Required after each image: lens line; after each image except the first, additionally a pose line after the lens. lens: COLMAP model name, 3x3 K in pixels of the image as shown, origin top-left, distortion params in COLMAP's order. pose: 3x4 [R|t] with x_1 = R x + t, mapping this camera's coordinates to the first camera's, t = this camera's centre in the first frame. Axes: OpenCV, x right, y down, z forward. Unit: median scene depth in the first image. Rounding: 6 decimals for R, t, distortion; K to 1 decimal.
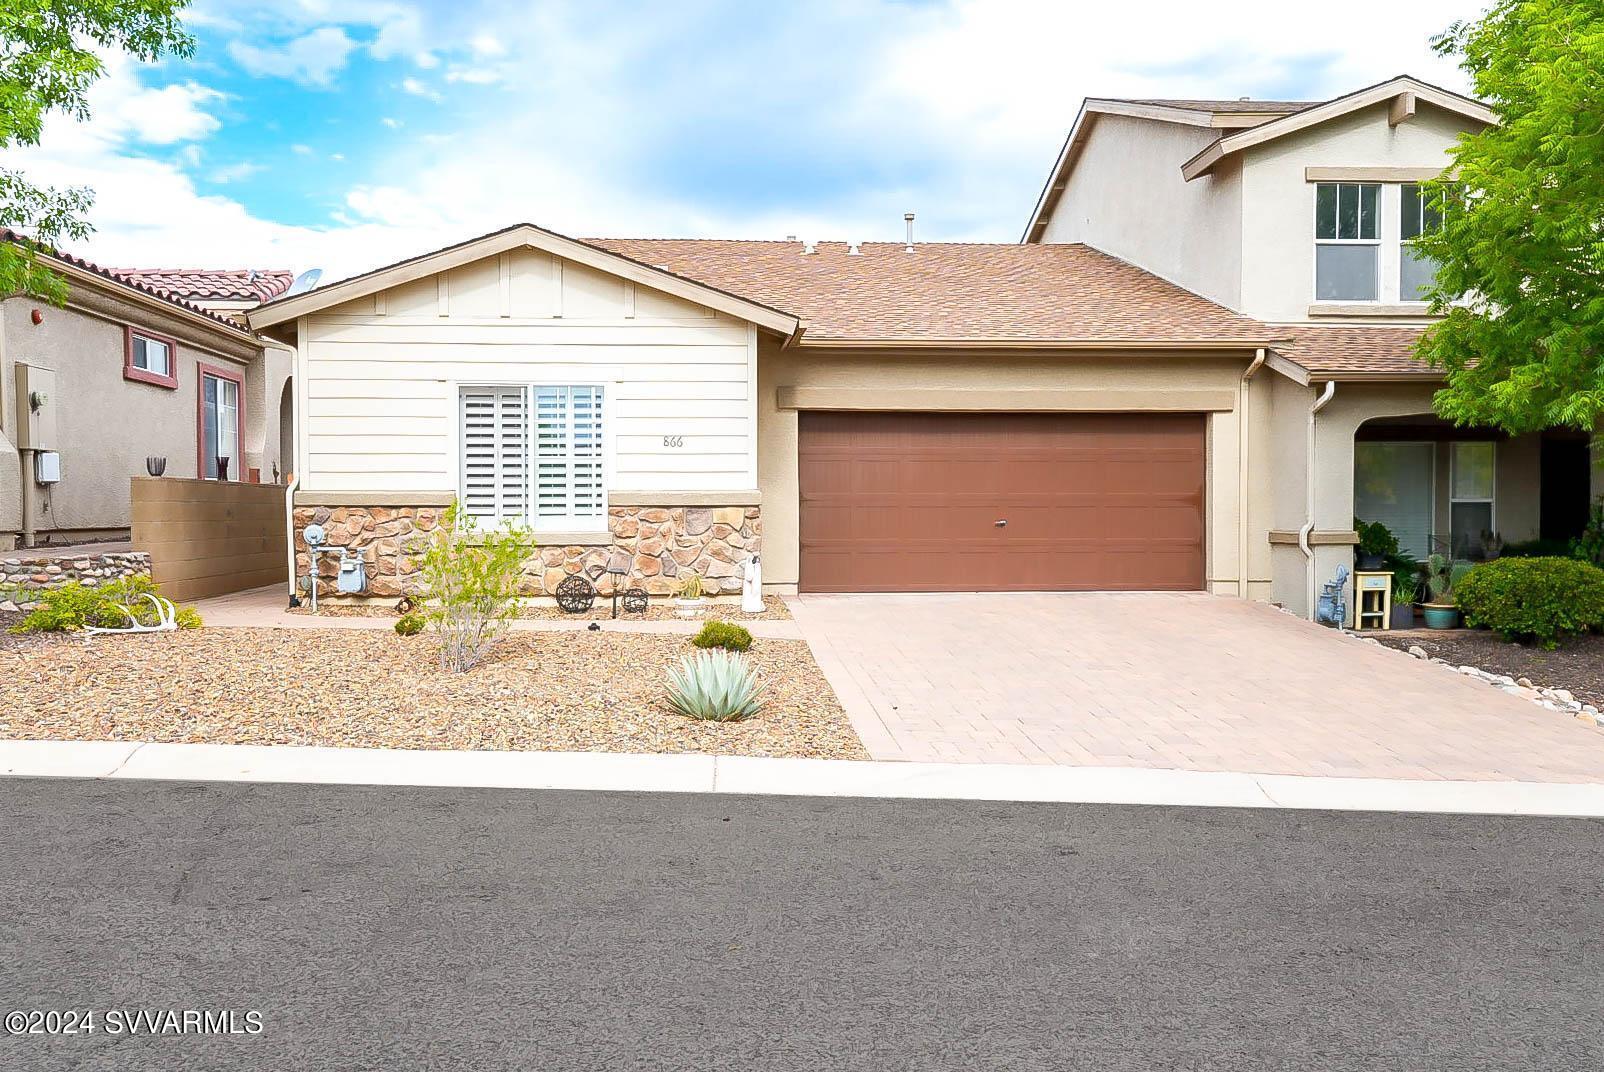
lens RADIAL K [[1220.9, 0, 802.0], [0, 1220.9, 536.0], [0, 0, 1]] dist [0.032438, 0.004232]
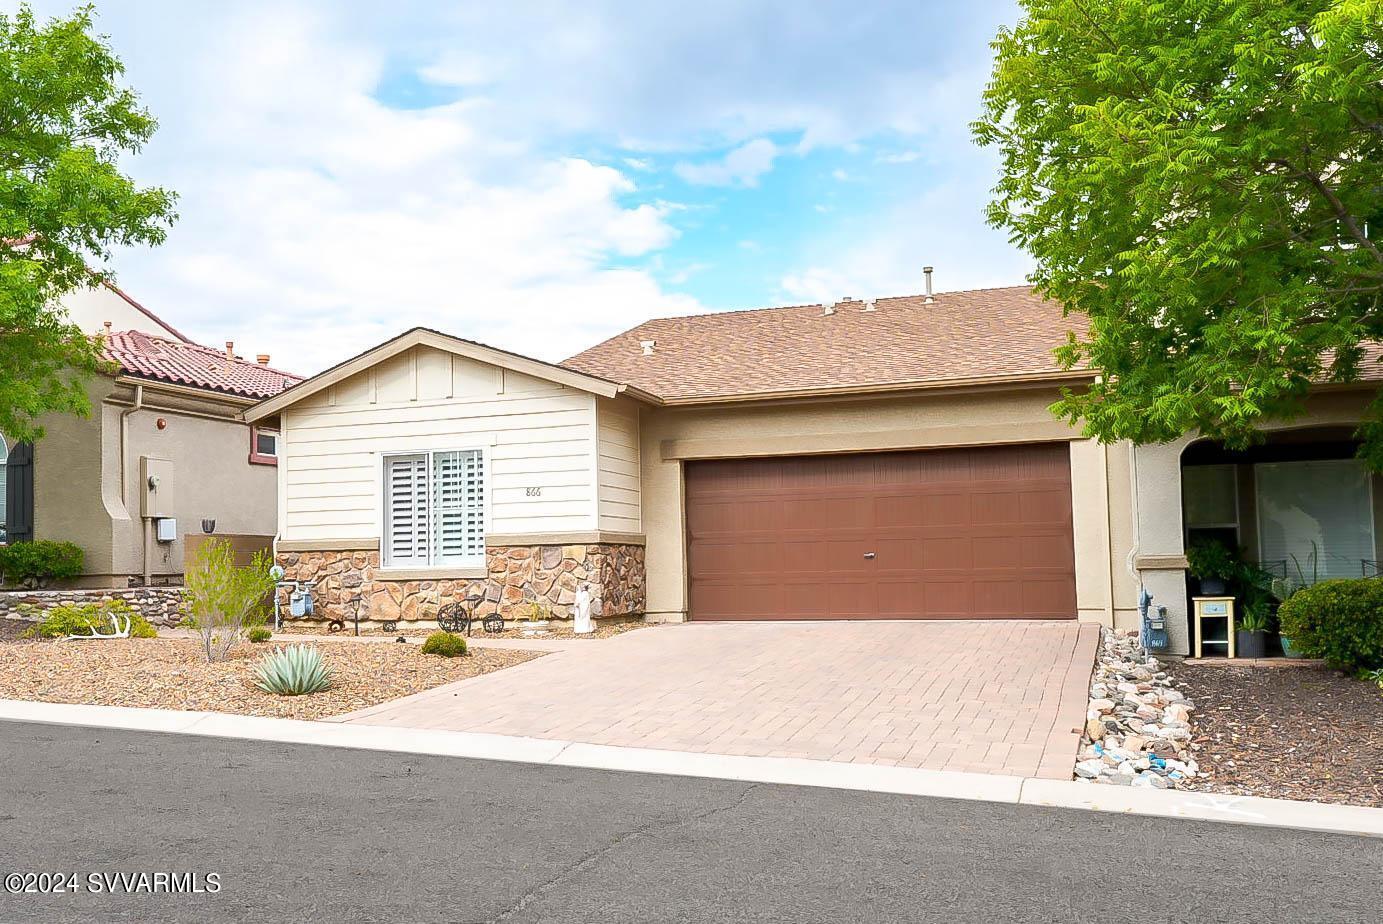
lens RADIAL K [[1215.1, 0, 691.2], [0, 1215.1, 507.7], [0, 0, 1]] dist [0.029899, 0.001187]
pose [[0.920880, -0.036494, -0.388135, 0.507320], [0.009809, 0.997463, -0.070512, 0.024744], [0.389724, 0.061126, 0.918901, -0.046433]]
